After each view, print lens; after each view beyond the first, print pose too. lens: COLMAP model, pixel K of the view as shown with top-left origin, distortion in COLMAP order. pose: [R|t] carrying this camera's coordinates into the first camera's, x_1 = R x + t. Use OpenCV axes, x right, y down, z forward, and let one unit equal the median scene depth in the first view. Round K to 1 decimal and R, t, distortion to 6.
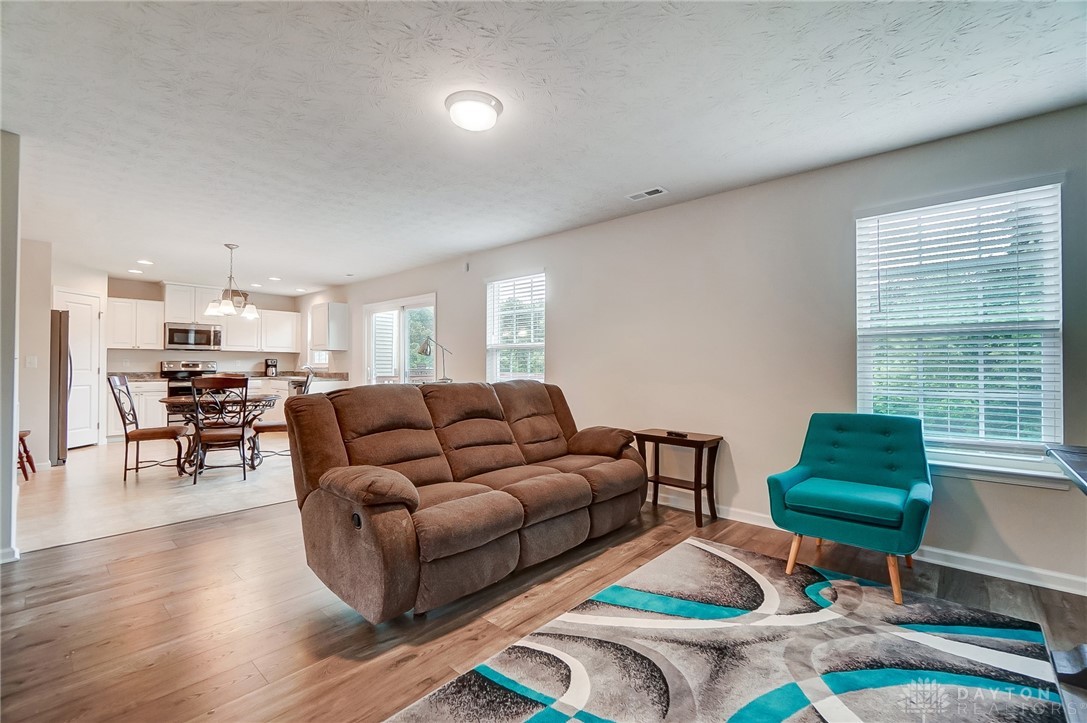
lens RADIAL K [[479.2, 0, 547.6], [0, 479.2, 363.7], [0, 0, 1]] dist [-0.011910, 0.009086]
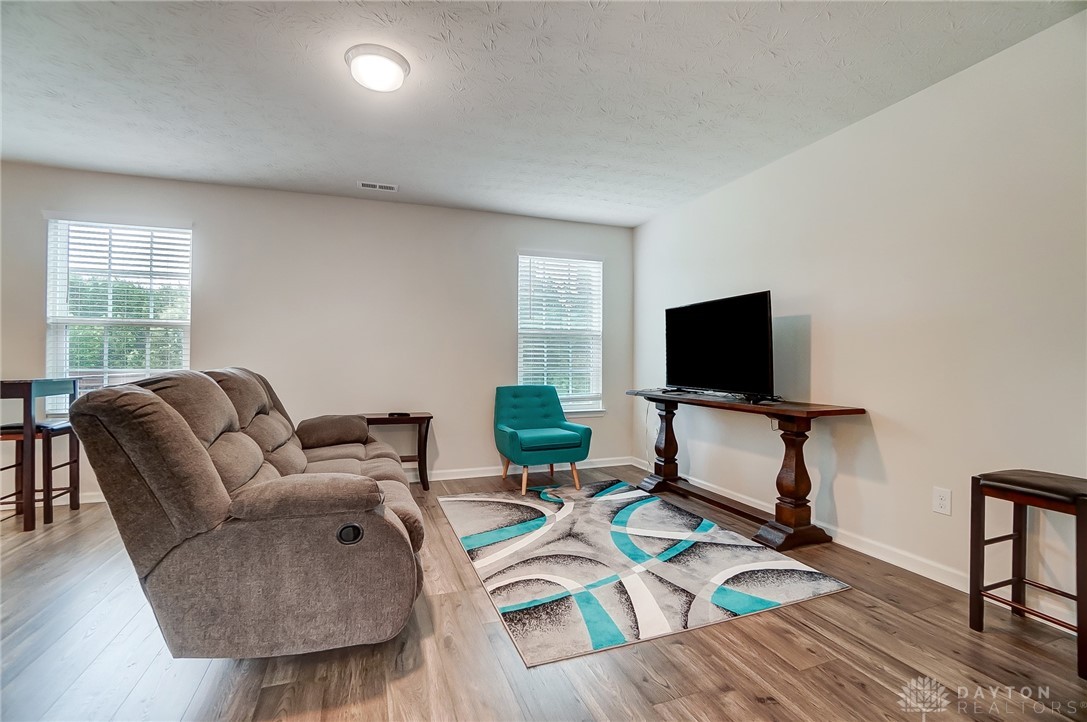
lens RADIAL K [[479.2, 0, 547.6], [0, 479.2, 363.2], [0, 0, 1]] dist [-0.011910, 0.009086]
pose [[0.468750, -0.007877, 0.883296, -0.835617], [-0.006593, 0.999901, 0.012416, 0.020423], [-0.883306, -0.011644, 0.468652, 0.281471]]
